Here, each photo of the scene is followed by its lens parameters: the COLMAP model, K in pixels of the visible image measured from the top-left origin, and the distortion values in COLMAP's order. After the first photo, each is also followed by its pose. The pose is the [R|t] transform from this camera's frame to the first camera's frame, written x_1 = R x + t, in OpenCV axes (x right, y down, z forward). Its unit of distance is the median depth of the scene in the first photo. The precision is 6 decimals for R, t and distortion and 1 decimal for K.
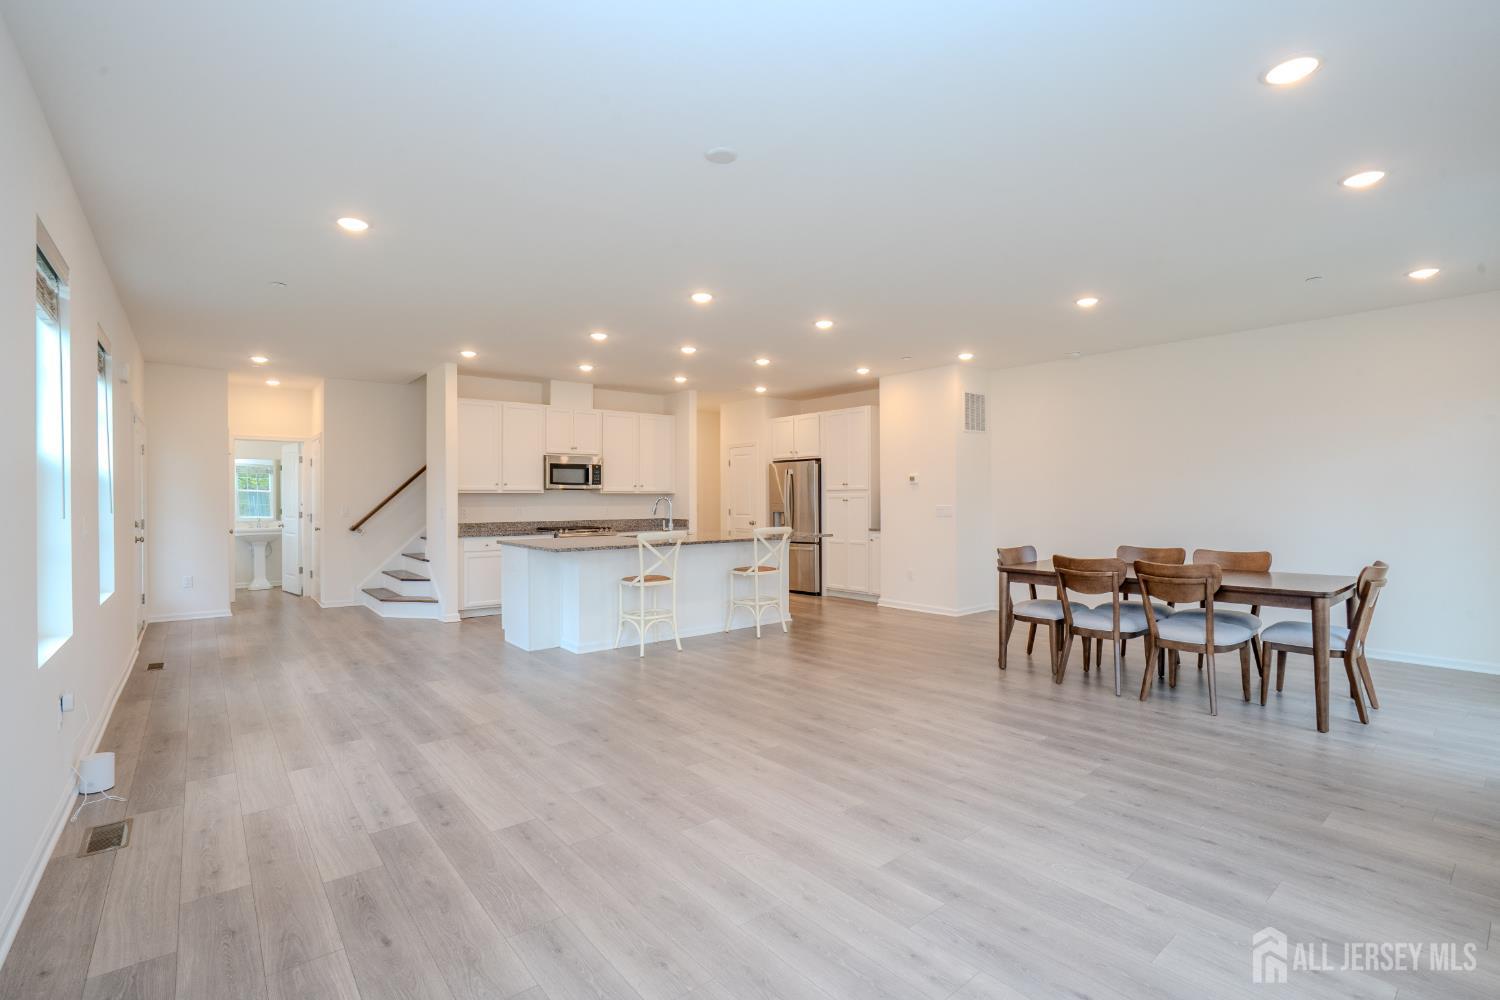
lens RADIAL K [[690.9, 0, 745.4], [0, 690.9, 494.1], [0, 0, 1]] dist [-0.053839, 0.019661]
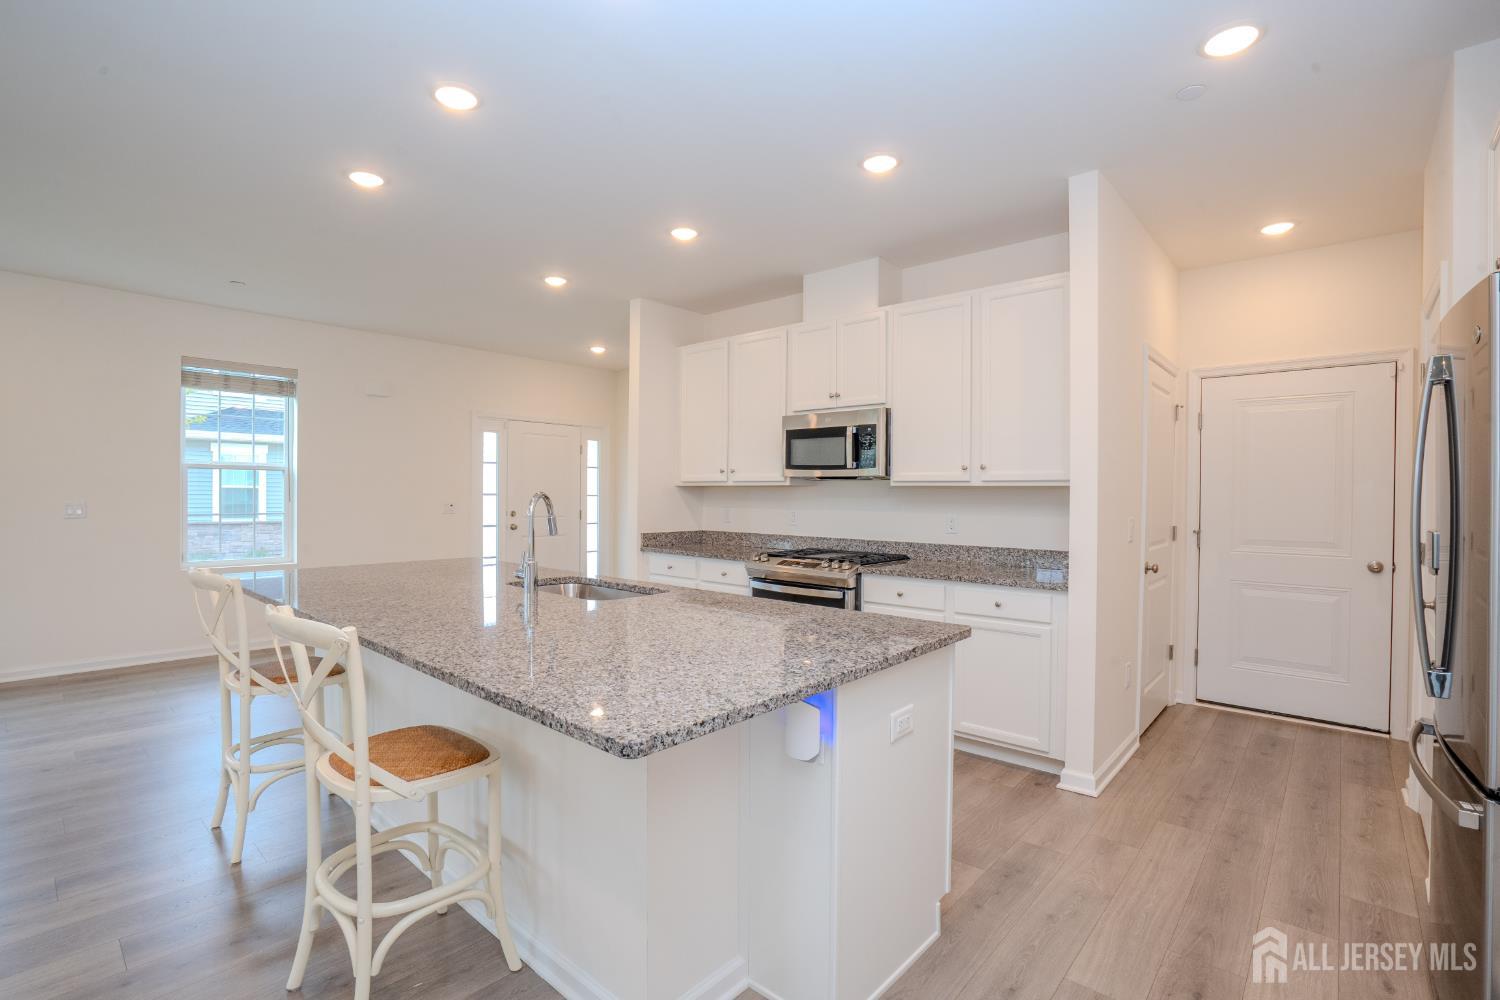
lens RADIAL K [[690.9, 0, 755.1], [0, 690.9, 504.2], [0, 0, 1]] dist [-0.053839, 0.019661]
pose [[0.162771, 0.020255, -0.986456, 0.332349], [-0.002744, 0.999795, 0.020076, 0.003078], [0.986660, -0.000561, 0.162793, 1.197685]]
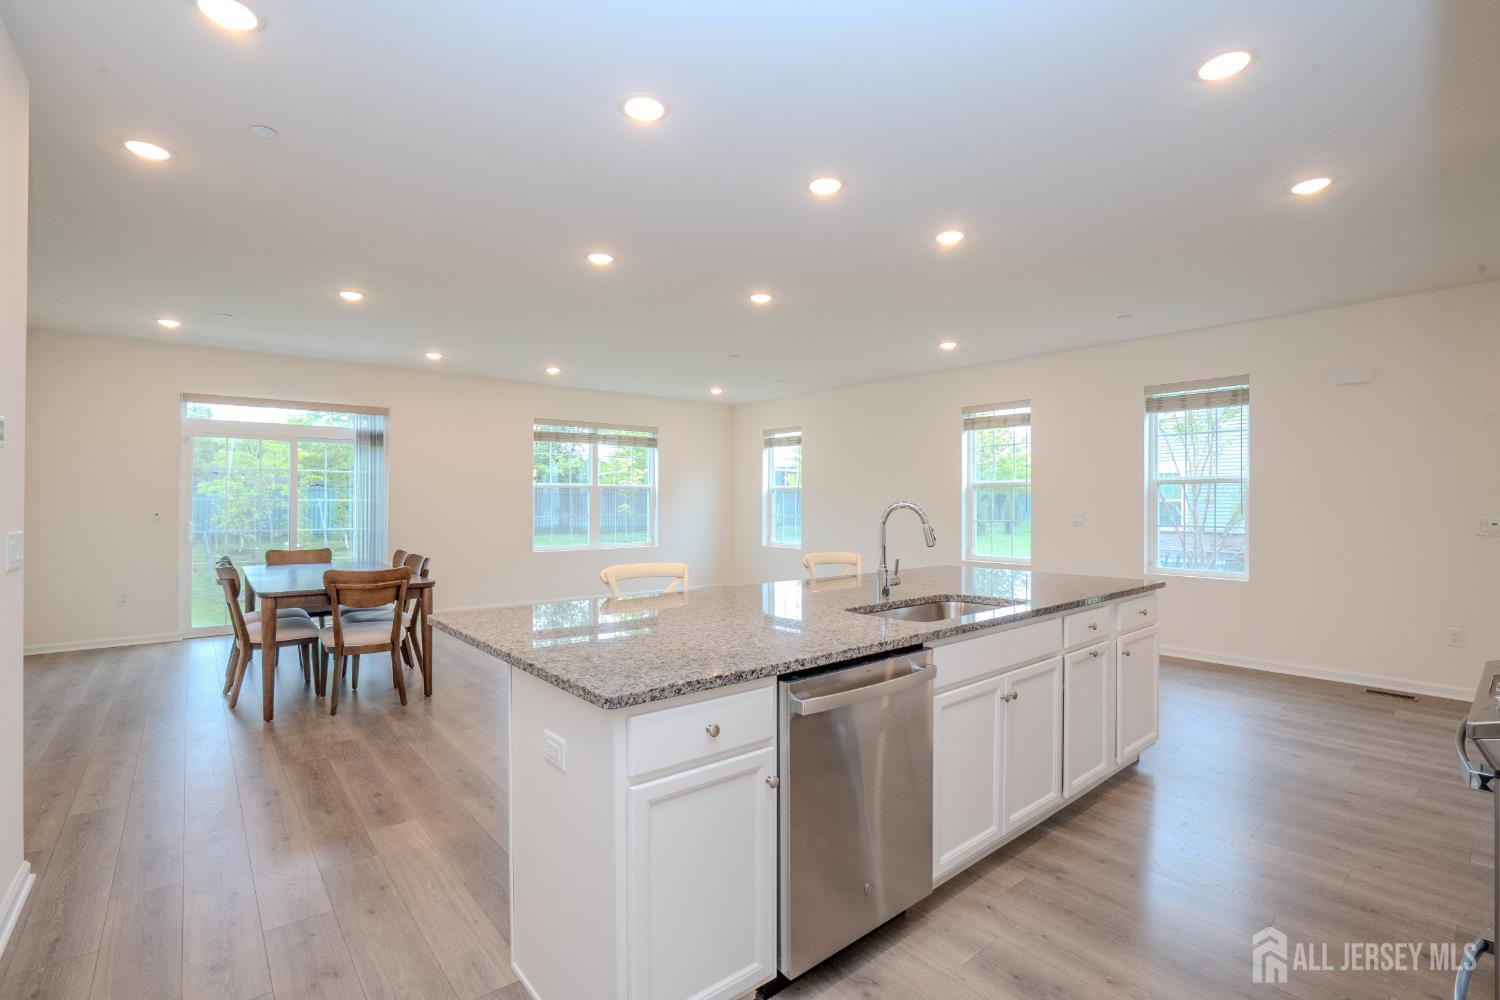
lens RADIAL K [[690.9, 0, 751.9], [0, 690.9, 503.9], [0, 0, 1]] dist [-0.053839, 0.019661]
pose [[-0.999684, 0.002511, -0.024996, -0.023171], [0.002651, 0.999981, -0.005570, 0.008656], [0.024982, -0.005634, -0.999672, 1.579432]]
